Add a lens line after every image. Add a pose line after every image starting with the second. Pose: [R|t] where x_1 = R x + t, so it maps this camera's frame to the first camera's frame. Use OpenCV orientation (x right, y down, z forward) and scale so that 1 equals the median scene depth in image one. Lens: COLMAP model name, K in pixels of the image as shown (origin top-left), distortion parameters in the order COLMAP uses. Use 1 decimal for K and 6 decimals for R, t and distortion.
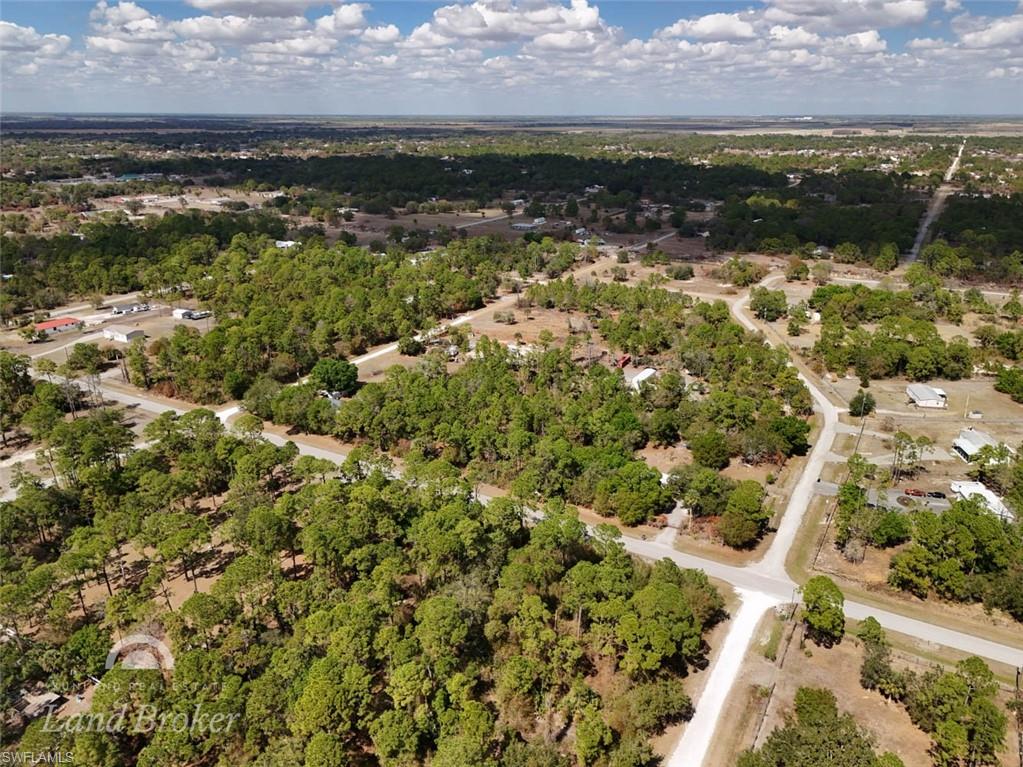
lens RADIAL K [[752.1, 0, 511.6], [0, 752.1, 382.6], [0, 0, 1]] dist [0.061624, -0.053570]
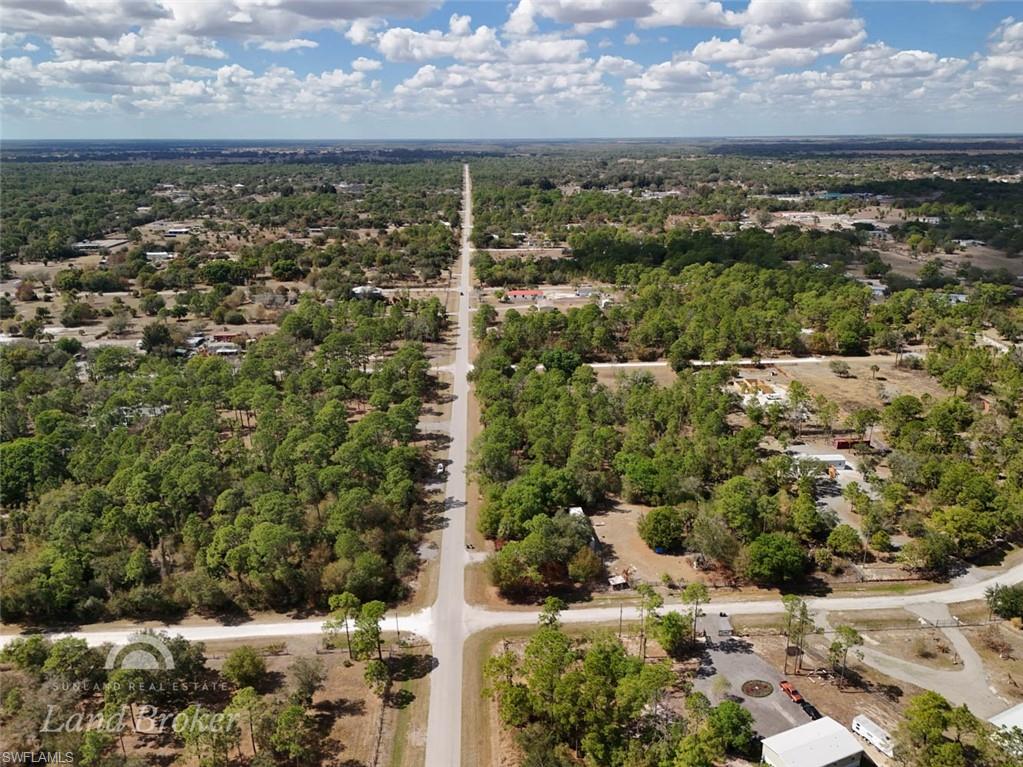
lens RADIAL K [[752.1, 0, 513.0], [0, 752.1, 382.2], [0, 0, 1]] dist [0.061624, -0.053570]
pose [[0.548997, 0.253729, -0.796381, 0.544421], [-0.273961, 0.954799, 0.115343, -0.079145], [0.789650, 0.154854, 0.593694, 0.231176]]
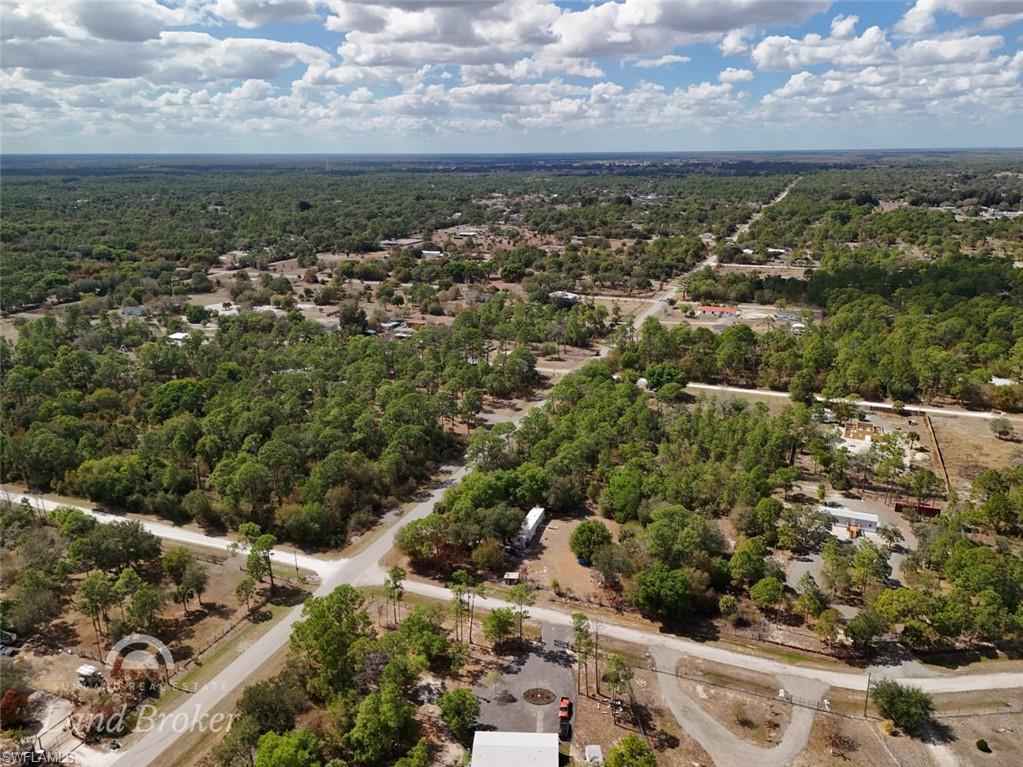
lens RADIAL K [[752.1, 0, 509.8], [0, 752.1, 383.7], [0, 0, 1]] dist [0.061624, -0.053570]
pose [[0.133513, 0.288869, -0.948013, 0.677697], [-0.325580, 0.916269, 0.233343, -0.160858], [0.936041, 0.277500, 0.216384, 0.463465]]
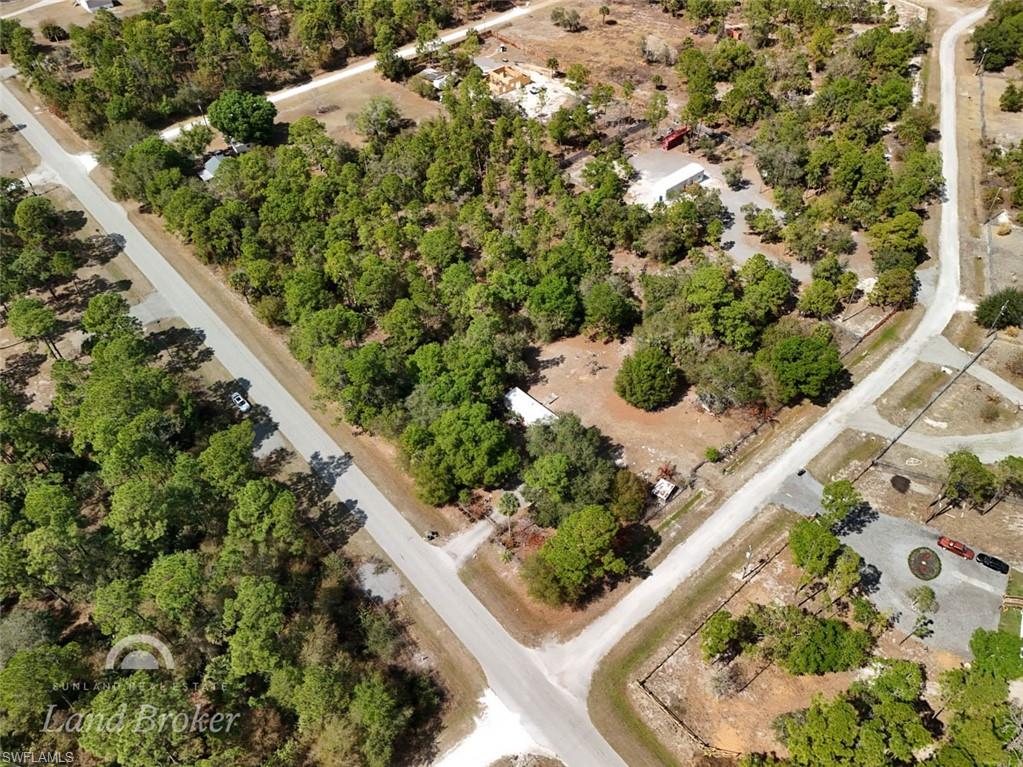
lens RADIAL K [[752.1, 0, 515.7], [0, 752.1, 383.4], [0, 0, 1]] dist [0.061624, -0.053570]
pose [[0.947390, 0.216929, -0.235358, 0.207437], [-0.089262, 0.885196, 0.456574, -0.120373], [0.307382, -0.411545, 0.857990, 0.295339]]
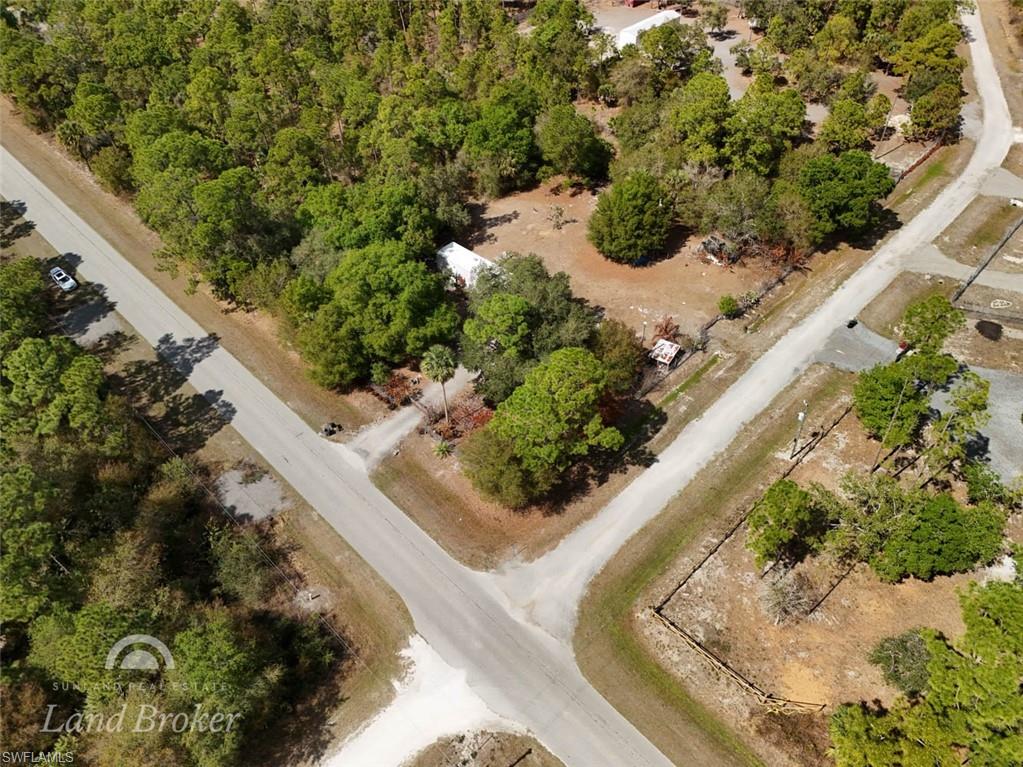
lens RADIAL K [[752.1, 0, 514.8], [0, 752.1, 382.8], [0, 0, 1]] dist [0.061624, -0.053570]
pose [[0.966785, 0.166806, -0.193659, 0.202270], [-0.067021, 0.896616, 0.437707, -0.010070], [0.246649, -0.410190, 0.878014, 0.370254]]
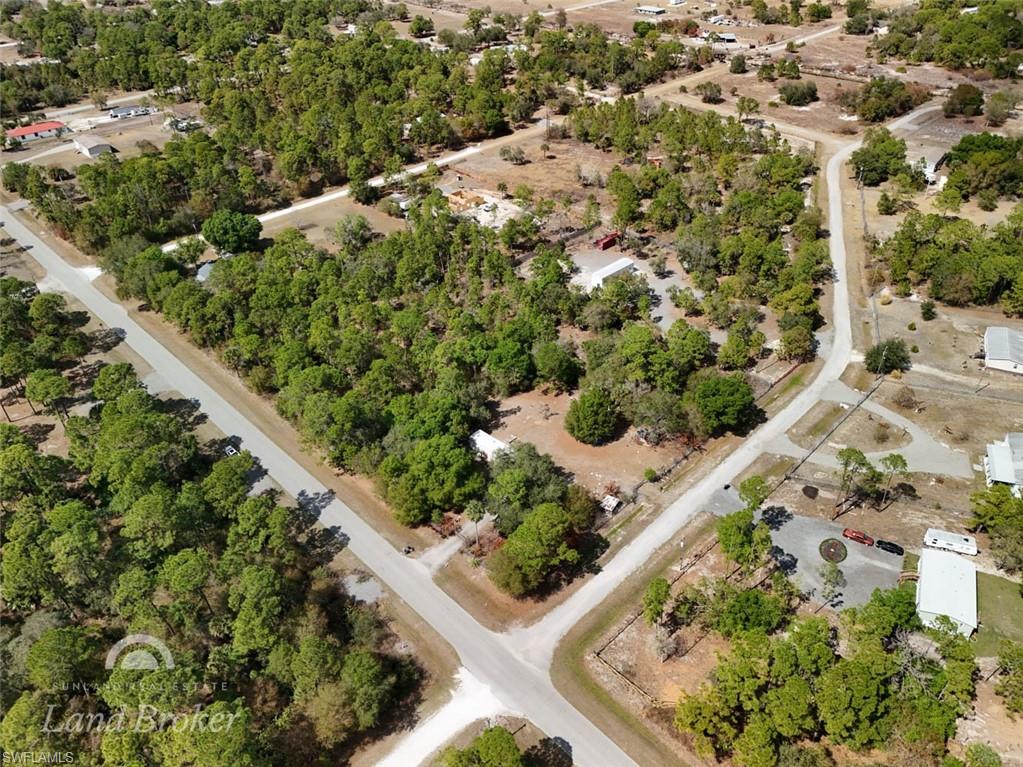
lens RADIAL K [[752.1, 0, 514.5], [0, 752.1, 383.2], [0, 0, 1]] dist [0.061624, -0.053570]
pose [[0.964850, 0.137730, -0.223818, 0.234890], [-0.071482, 0.957095, 0.280818, -0.091934], [0.252892, -0.254949, 0.933299, 0.218419]]
